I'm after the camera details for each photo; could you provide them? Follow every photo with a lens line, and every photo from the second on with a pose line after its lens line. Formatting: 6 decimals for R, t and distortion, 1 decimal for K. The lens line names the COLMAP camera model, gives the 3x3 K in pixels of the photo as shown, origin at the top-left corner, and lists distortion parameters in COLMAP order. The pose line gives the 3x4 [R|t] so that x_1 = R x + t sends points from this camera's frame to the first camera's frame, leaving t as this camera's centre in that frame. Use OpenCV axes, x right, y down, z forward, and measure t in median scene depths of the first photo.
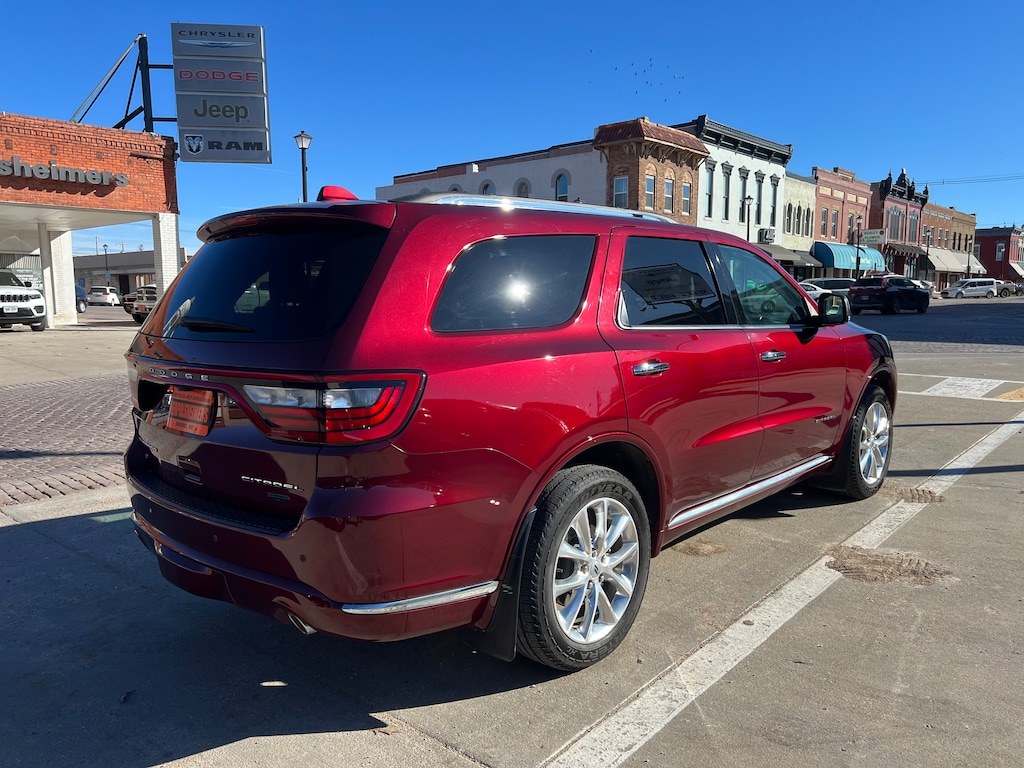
lens RADIAL K [[767.4, 0, 512.0], [0, 767.4, 384.0], [0, 0, 1]] dist [0.049477, -0.057736]
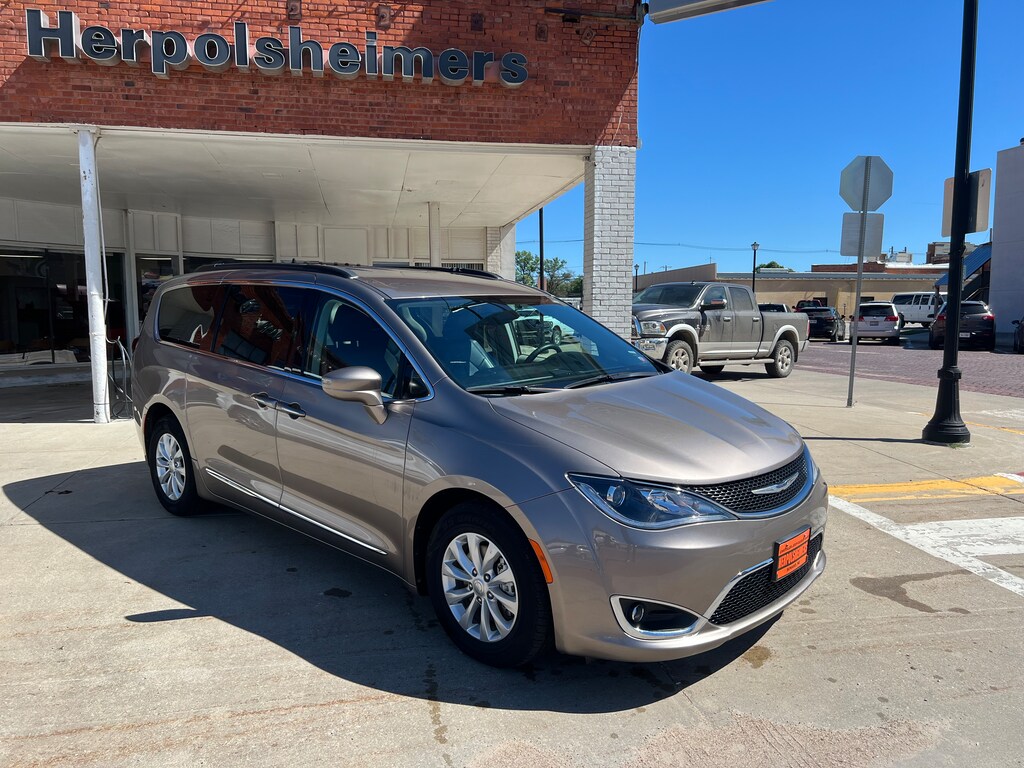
lens RADIAL K [[769.5, 0, 516.7], [0, 769.5, 388.3], [0, 0, 1]] dist [0.055024, -0.059898]
pose [[0.784129, 0.057172, -0.617959, -0.209601], [-0.068862, 0.997614, 0.004918, -0.080520], [0.616766, 0.038698, 0.786195, 0.628876]]
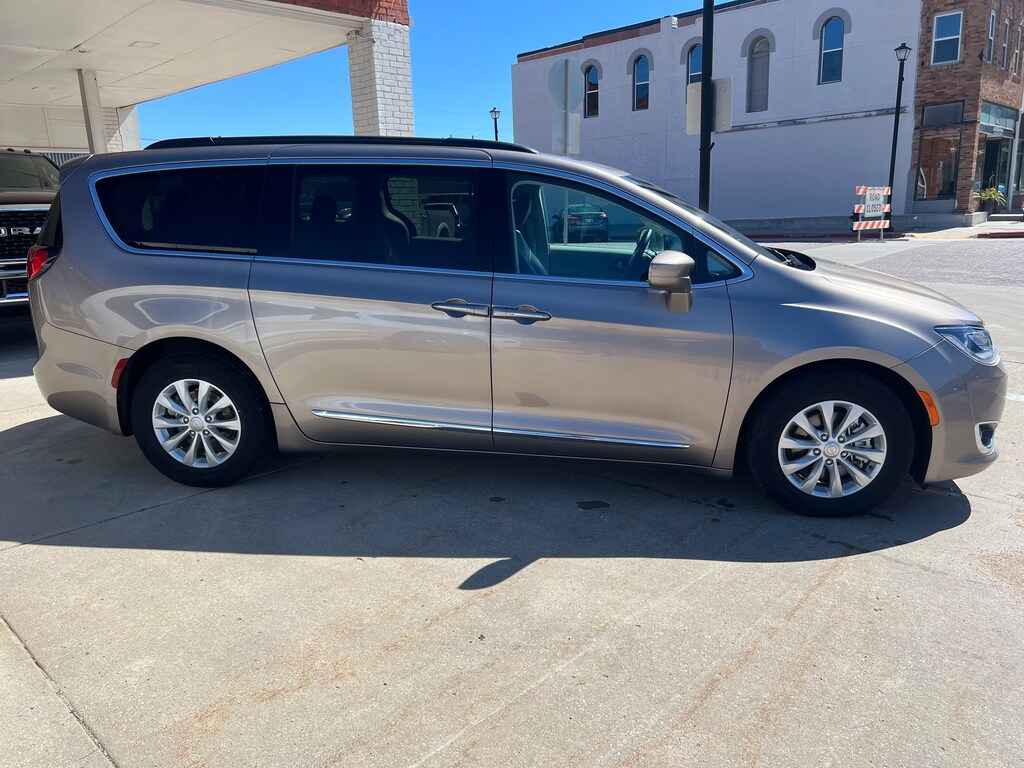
lens RADIAL K [[767.4, 0, 512.0], [0, 767.4, 384.0], [0, 0, 1]] dist [0.049477, -0.057736]
pose [[0.998536, -0.021677, -0.049551, -0.368207], [0.027001, 0.993629, 0.109422, -0.073435], [0.046863, -0.110600, 0.992760, 0.581642]]
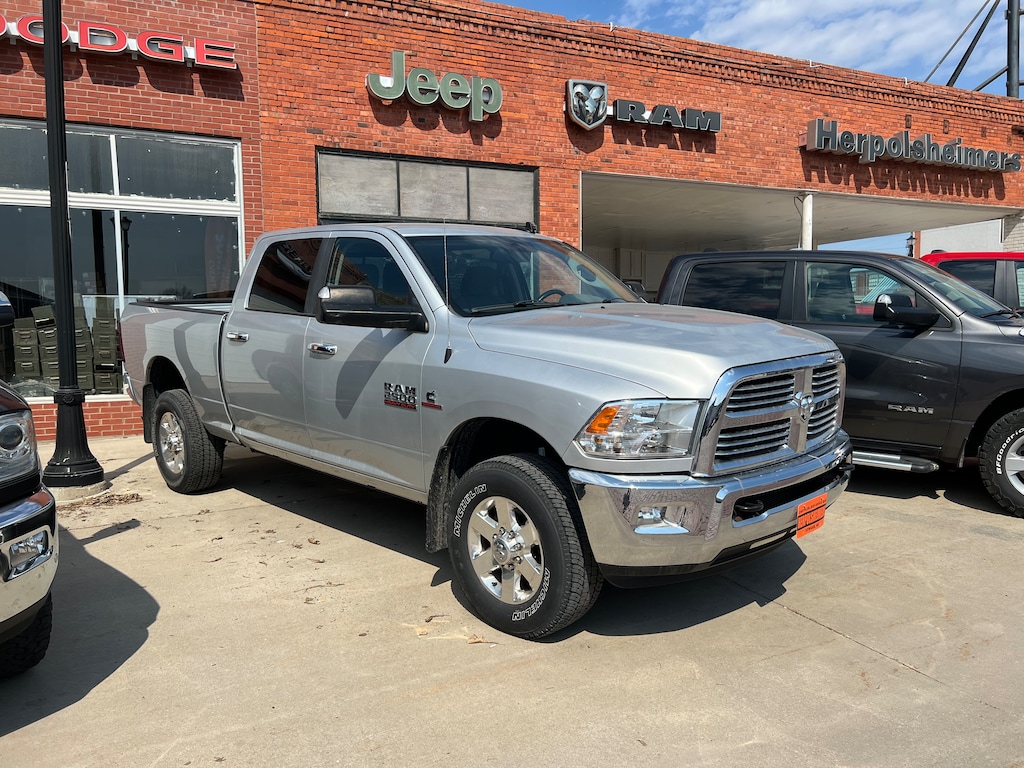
lens RADIAL K [[767.4, 0, 512.0], [0, 767.4, 384.0], [0, 0, 1]] dist [0.049477, -0.057736]
pose [[0.913219, 0.014134, -0.407223, -0.600692], [-0.033629, 0.998603, -0.040753, -0.013374], [0.406079, 0.050911, 0.912419, 0.159639]]
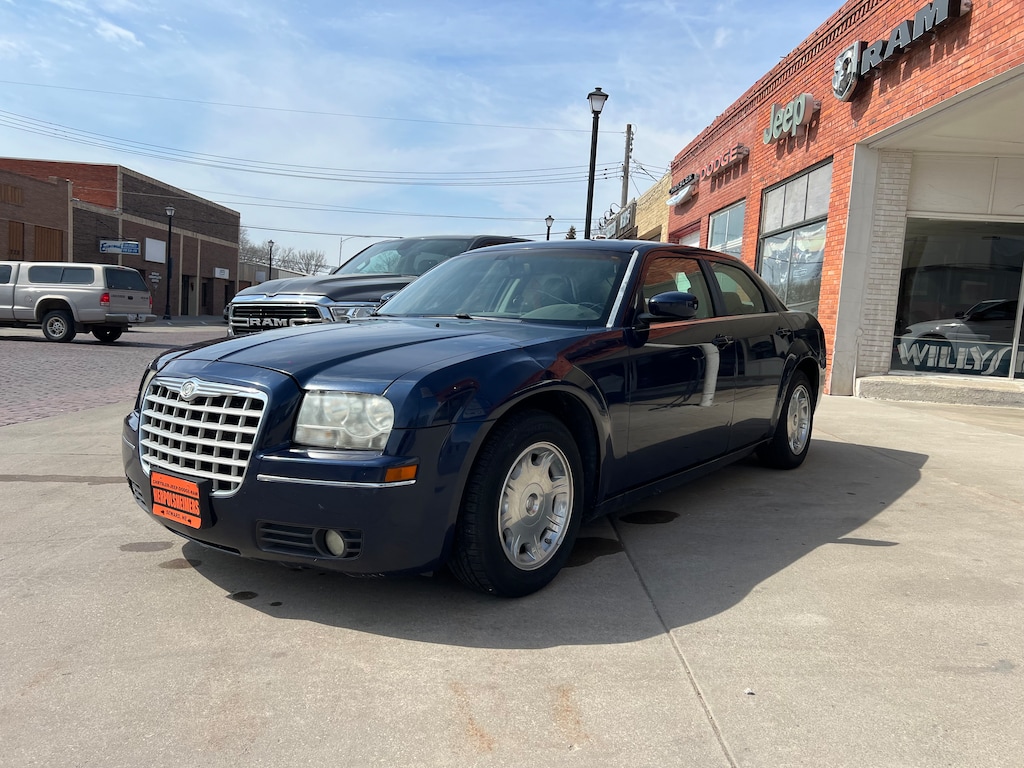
lens RADIAL K [[769.5, 0, 516.7], [0, 769.5, 388.3], [0, 0, 1]] dist [0.055024, -0.059898]
pose [[-0.744677, 0.018769, -0.667162, -0.301488], [-0.137132, 0.973975, 0.180466, -0.091067], [0.653186, 0.225878, -0.722722, 0.879869]]
